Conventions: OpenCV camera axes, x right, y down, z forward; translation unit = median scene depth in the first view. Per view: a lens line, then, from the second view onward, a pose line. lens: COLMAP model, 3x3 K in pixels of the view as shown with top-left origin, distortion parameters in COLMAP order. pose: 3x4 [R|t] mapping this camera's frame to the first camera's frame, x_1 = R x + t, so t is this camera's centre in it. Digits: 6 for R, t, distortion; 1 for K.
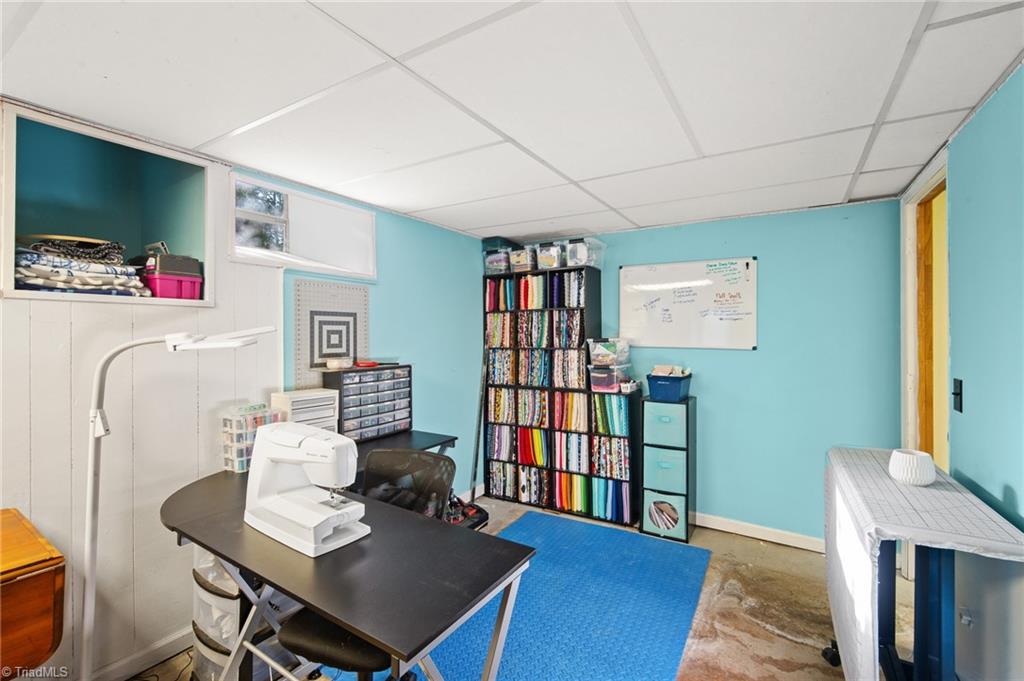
lens RADIAL K [[448.1, 0, 513.9], [0, 448.1, 331.9], [0, 0, 1]] dist [-0.010434, -0.000435]
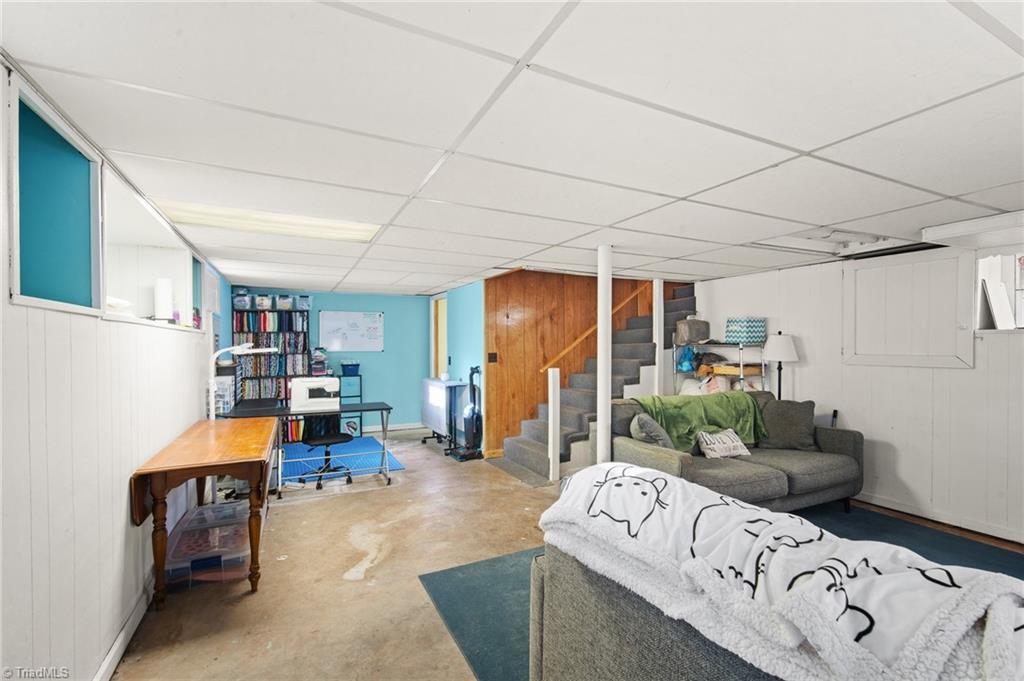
lens RADIAL K [[448.1, 0, 511.5], [0, 448.1, 344.0], [0, 0, 1]] dist [-0.010434, -0.000435]
pose [[0.537068, -0.009607, 0.843484, -0.947089], [0.002724, 0.999950, 0.009654, -0.017775], [-0.843535, -0.002888, 0.537067, -0.733602]]
